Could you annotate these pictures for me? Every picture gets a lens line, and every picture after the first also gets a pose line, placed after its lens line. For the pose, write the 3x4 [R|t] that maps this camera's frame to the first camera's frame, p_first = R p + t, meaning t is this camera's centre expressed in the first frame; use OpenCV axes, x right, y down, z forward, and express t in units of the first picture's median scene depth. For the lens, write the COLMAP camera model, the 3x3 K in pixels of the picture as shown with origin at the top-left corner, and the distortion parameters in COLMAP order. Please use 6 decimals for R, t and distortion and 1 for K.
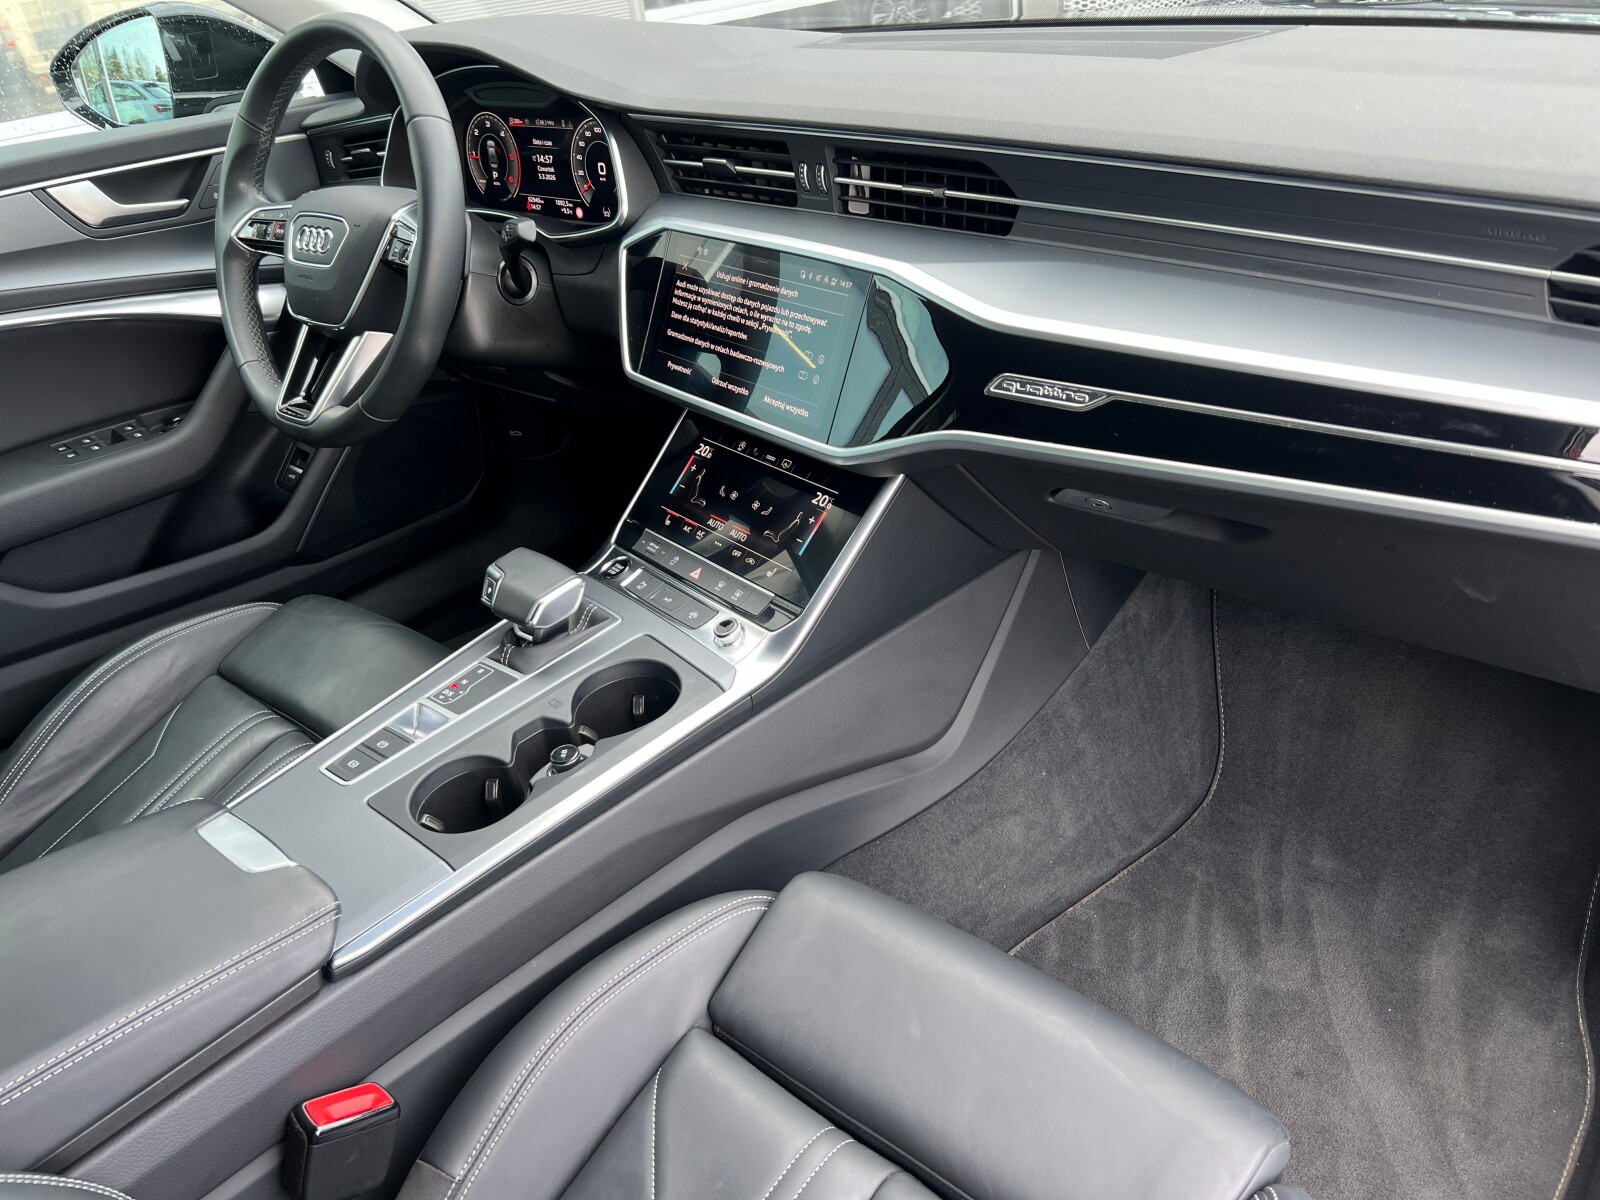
lens RADIAL K [[1215.0, 0, 801.6], [0, 1215.0, 614.3], [0, 0, 1]] dist [0.037539, -0.049761]
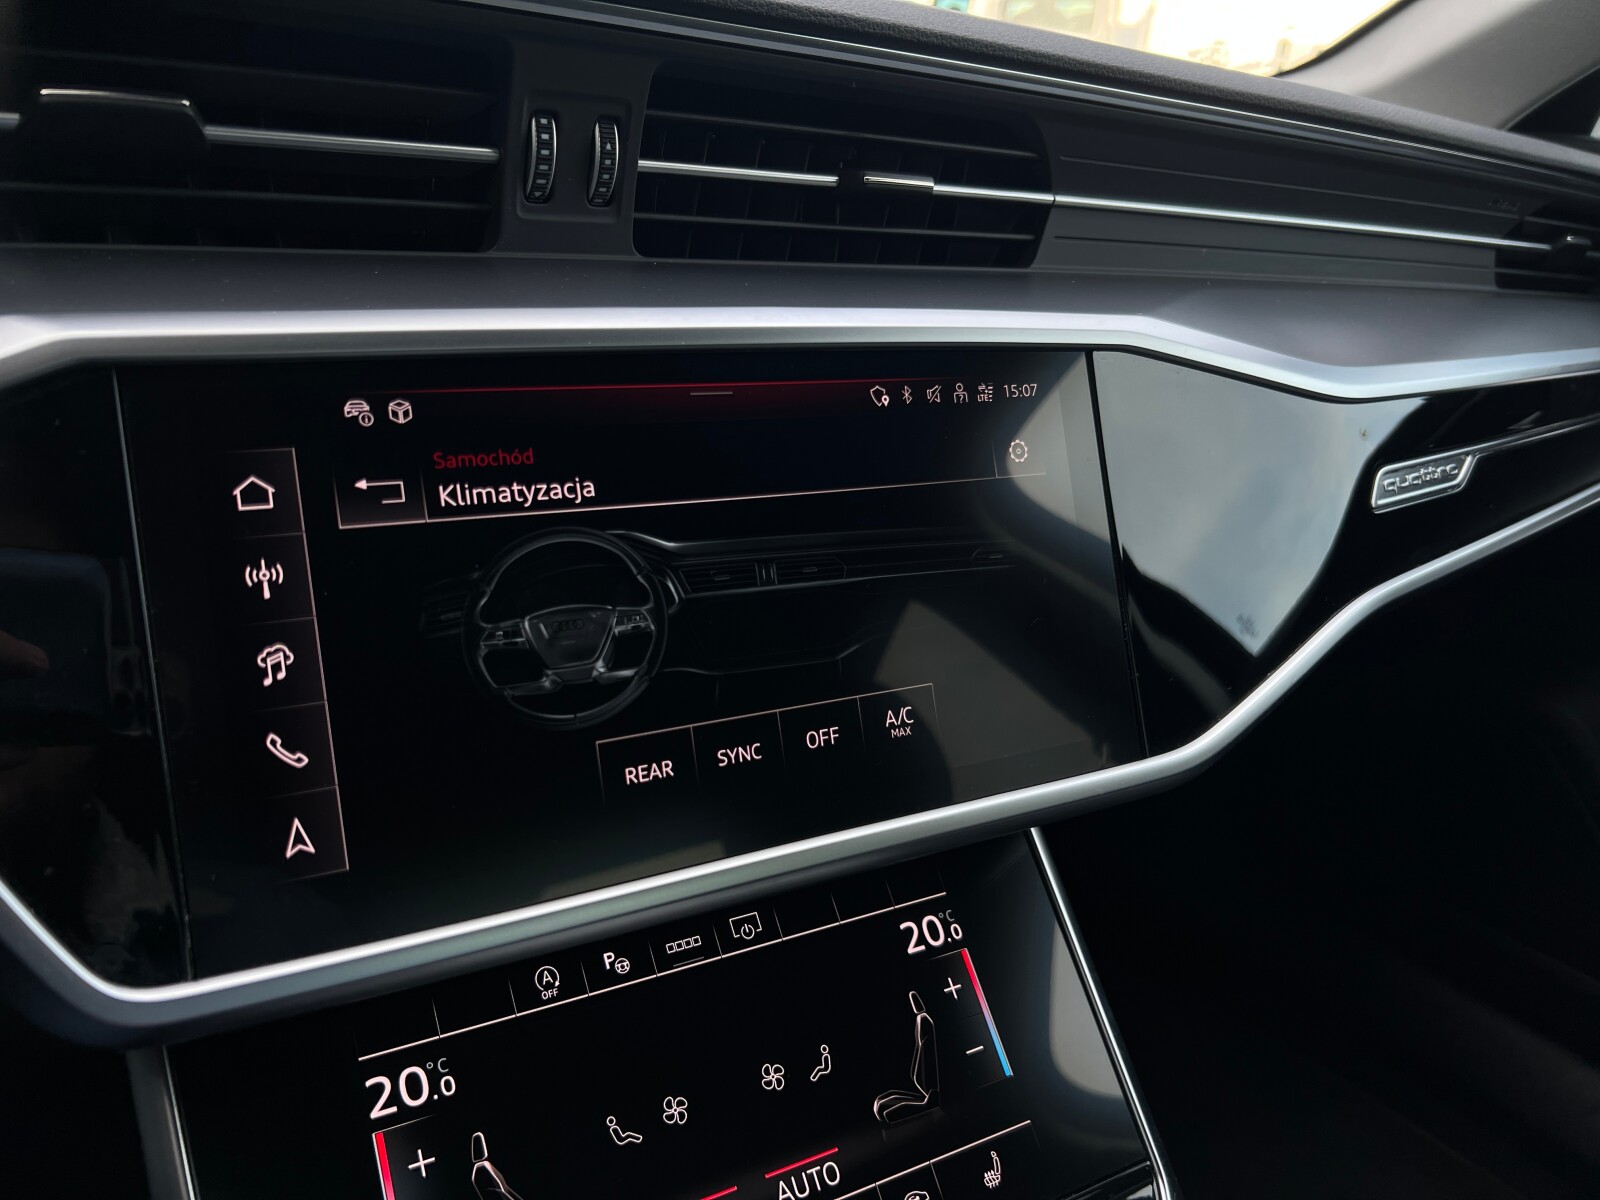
lens RADIAL K [[1215.0, 0, 795.5], [0, 1215.0, 608.0], [0, 0, 1]] dist [0.037539, -0.049761]
pose [[0.164789, -0.273934, 0.947526, -0.326929], [0.399656, 0.896808, 0.189766, -0.271142], [-0.901732, 0.347413, 0.257263, 0.857050]]
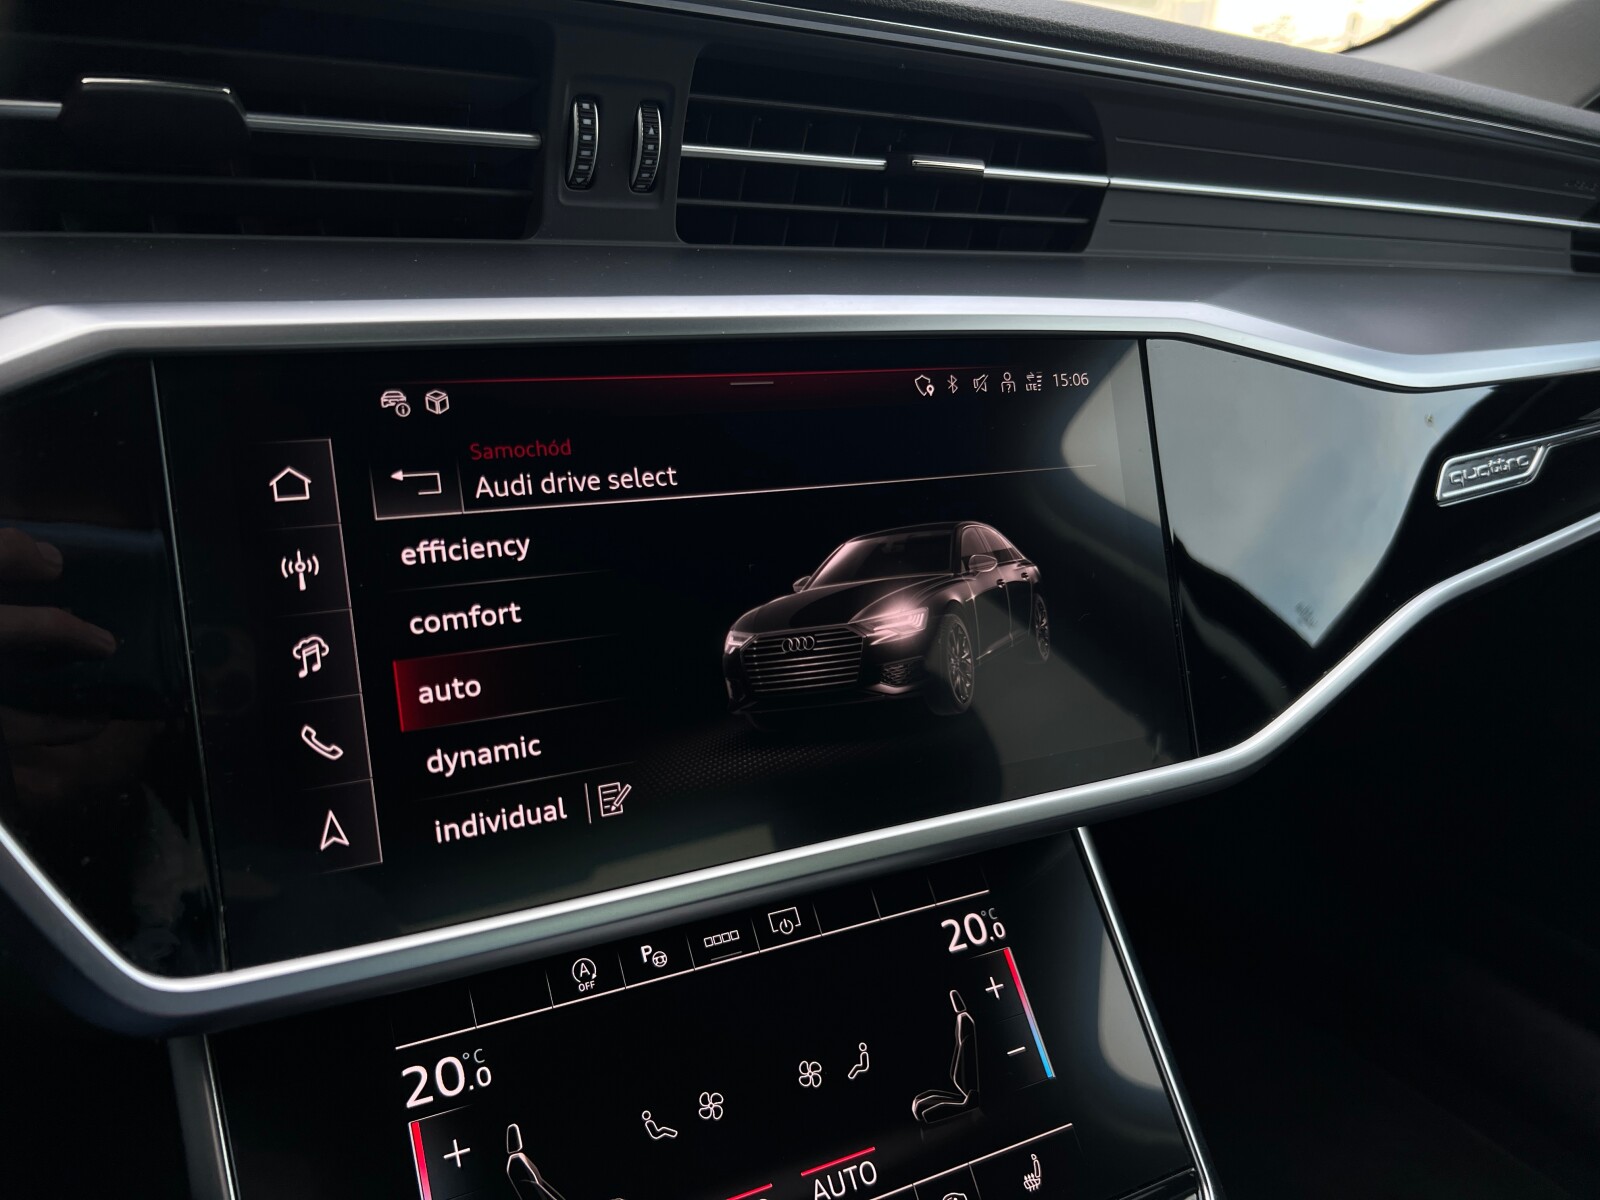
lens RADIAL K [[1215.0, 0, 799.8], [0, 1215.0, 606.0], [0, 0, 1]] dist [0.037539, -0.049761]
pose [[0.205325, -0.283947, 0.936598, -0.320799], [0.399012, 0.898128, 0.184811, -0.271344], [-0.893661, 0.335768, 0.297707, 0.854490]]
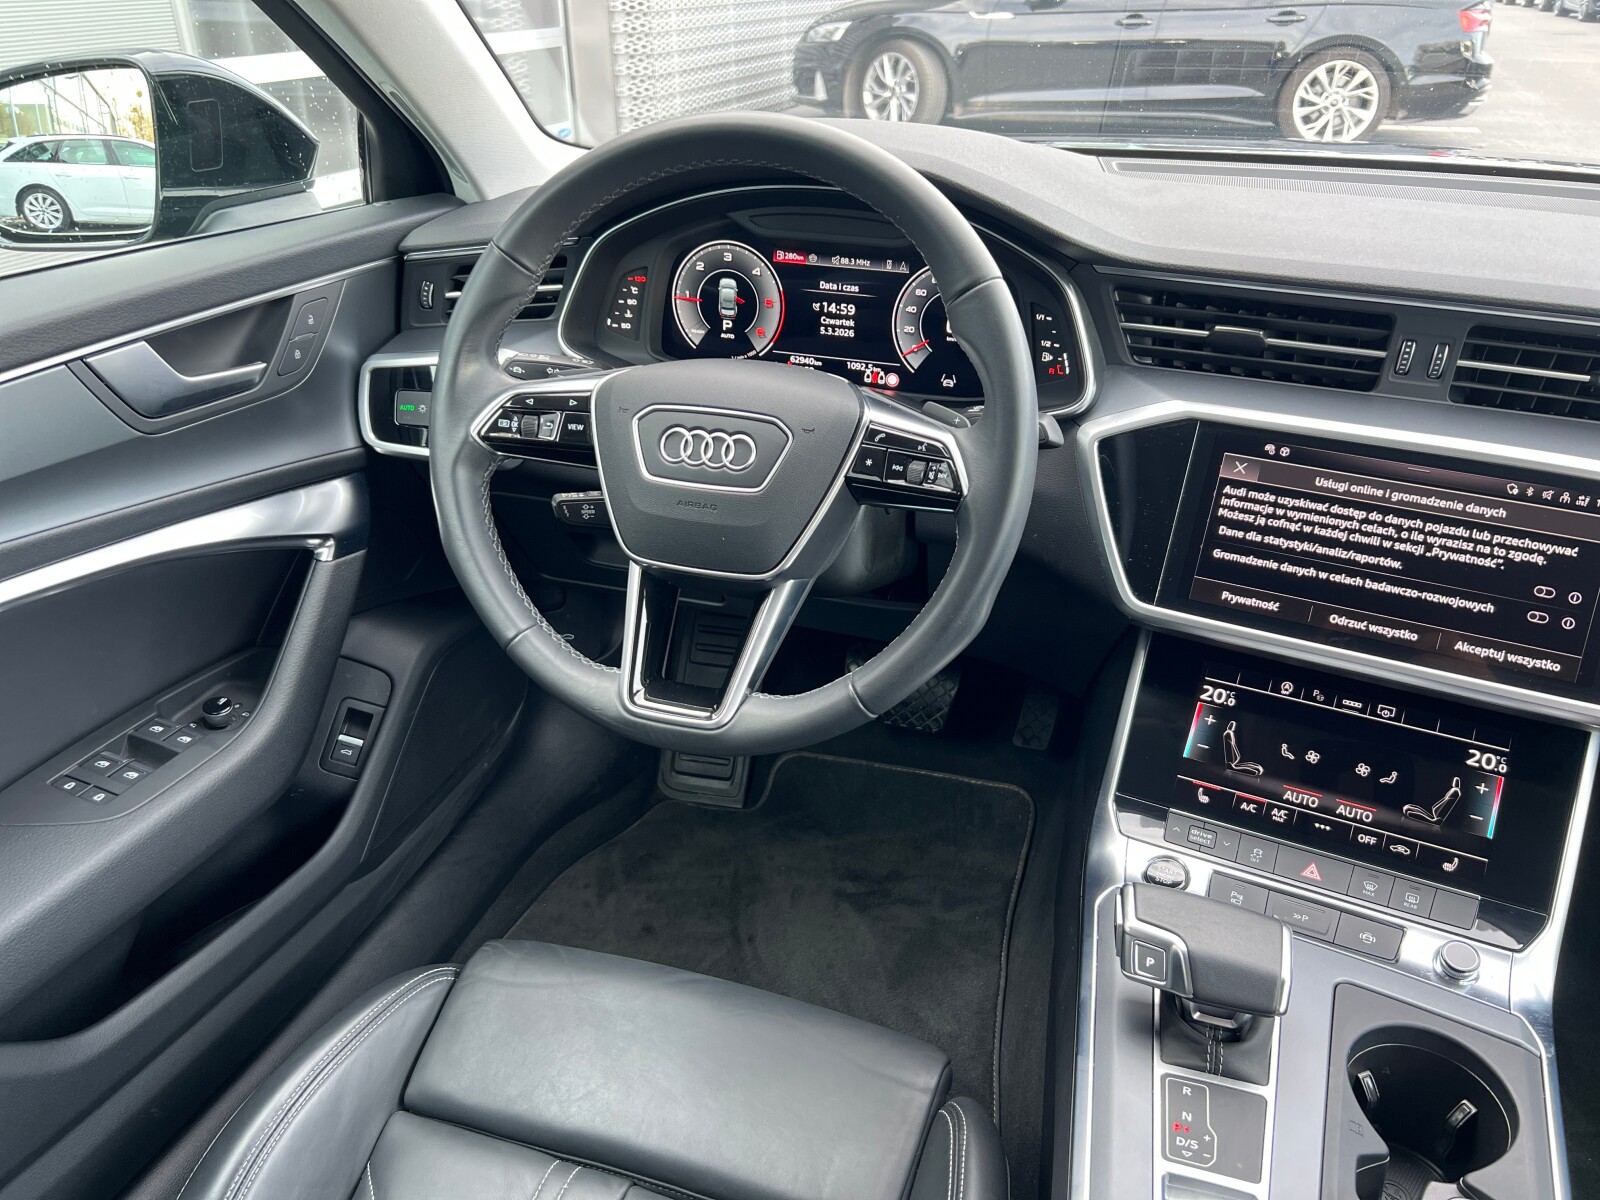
lens RADIAL K [[1215.0, 0, 799.0], [0, 1215.0, 609.6], [0, 0, 1]] dist [0.037539, -0.049761]
pose [[0.914124, -0.094992, 0.394150, -0.659510], [0.116370, 0.992733, -0.030635, -0.208364], [-0.388376, 0.073872, 0.918535, 0.417838]]
